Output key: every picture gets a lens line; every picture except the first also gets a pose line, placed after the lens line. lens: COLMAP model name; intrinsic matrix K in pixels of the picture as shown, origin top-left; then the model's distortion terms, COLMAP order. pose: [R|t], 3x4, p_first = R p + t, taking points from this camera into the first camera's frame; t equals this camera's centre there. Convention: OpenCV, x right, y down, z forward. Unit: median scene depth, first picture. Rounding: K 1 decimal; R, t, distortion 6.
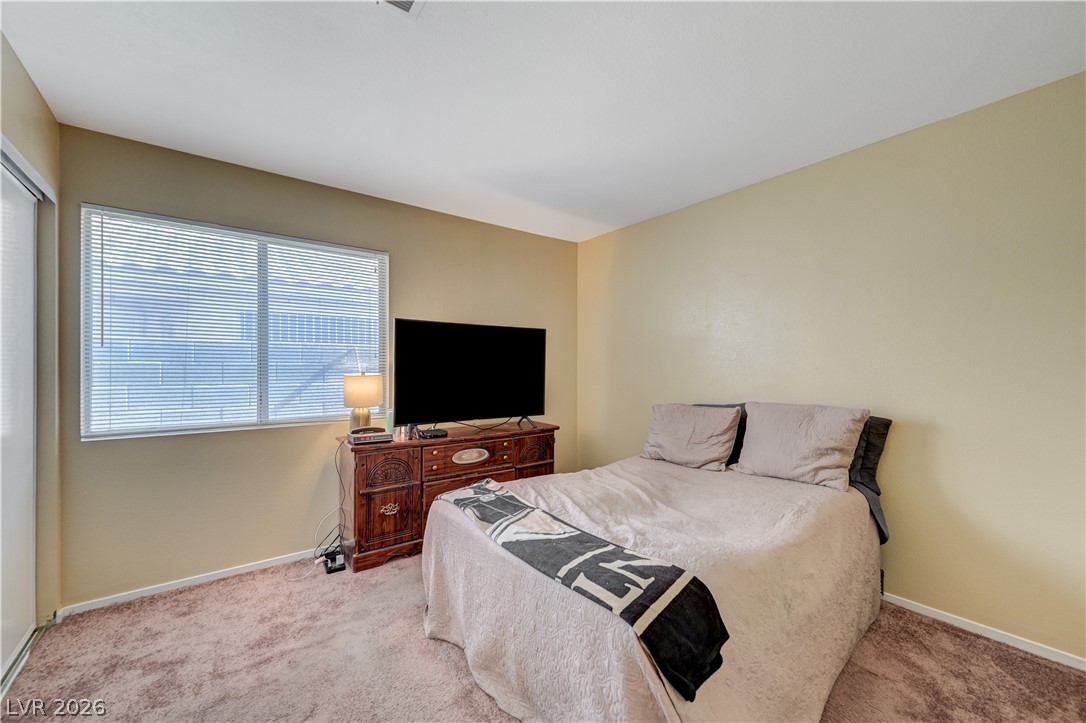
lens RADIAL K [[435.7, 0, 547.3], [0, 435.7, 366.8], [0, 0, 1]] dist [0.001922, 0.000069]
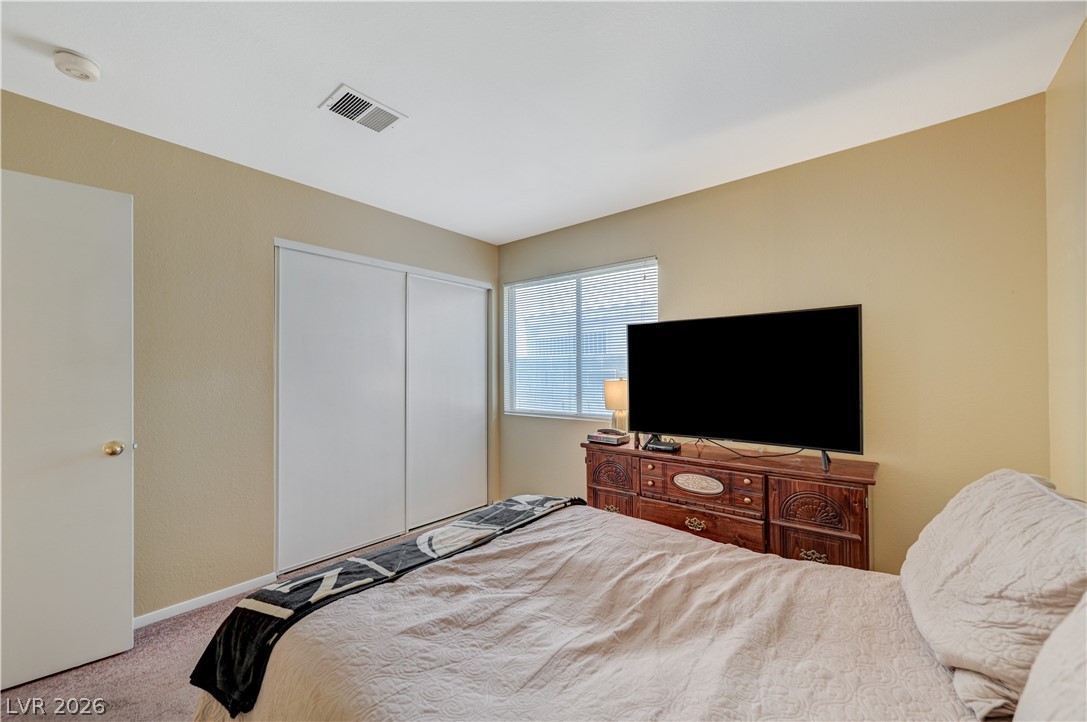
lens RADIAL K [[432.4, 0, 549.2], [0, 432.4, 366.6], [0, 0, 1]] dist [0.001114, 0.000525]
pose [[0.232709, -0.014228, -0.972442, 0.617741], [0.004474, 0.999898, -0.013559, -0.002378], [0.972536, -0.001196, 0.232749, 0.622084]]
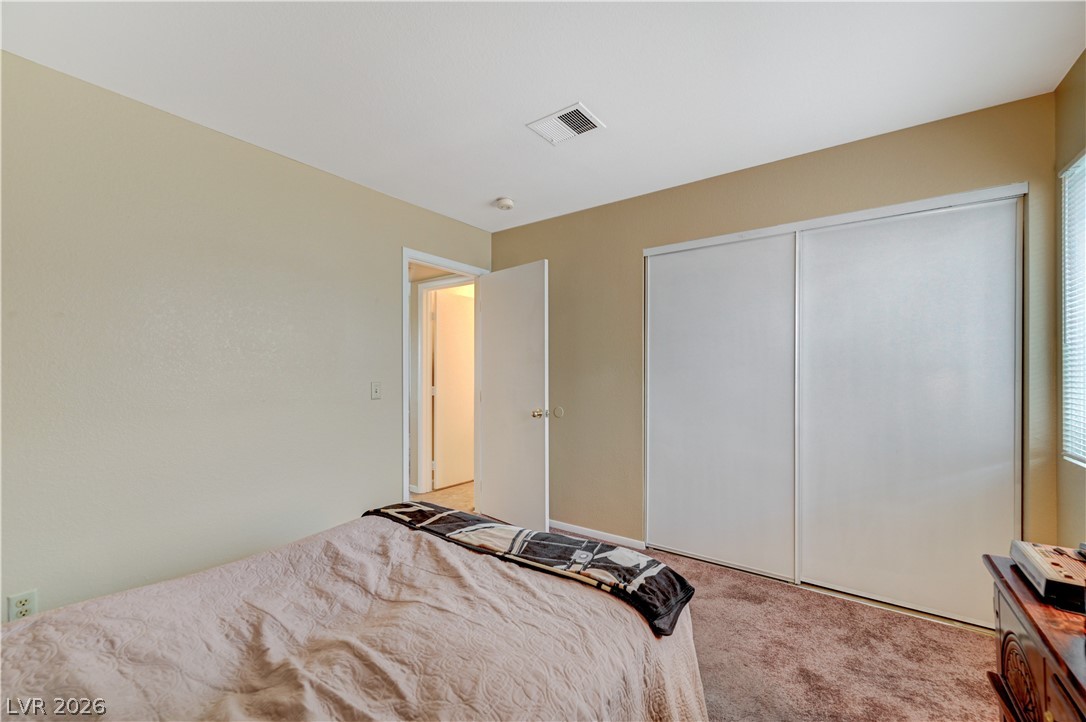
lens RADIAL K [[432.0, 0, 548.4], [0, 432.0, 364.8], [0, 0, 1]] dist [0.001114, 0.000525]
pose [[-0.957253, 0.002207, -0.289244, 0.087201], [0.005656, 0.999922, -0.011091, -0.002195], [0.289197, -0.012253, -0.957191, 1.236543]]
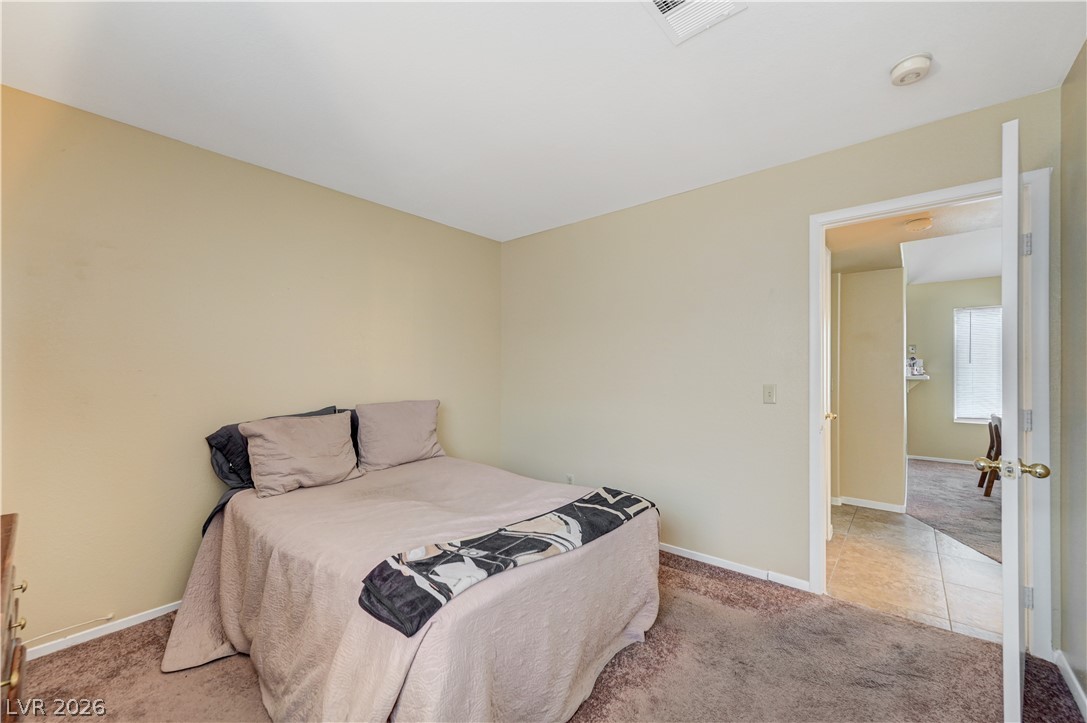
lens RADIAL K [[432.4, 0, 542.0], [0, 432.4, 367.0], [0, 0, 1]] dist [0.001114, 0.000525]
pose [[-0.206677, 0.007801, 0.978378, -0.650613], [-0.000059, 0.999968, -0.007985, -0.003773], [-0.978409, -0.001708, -0.206670, 0.772857]]
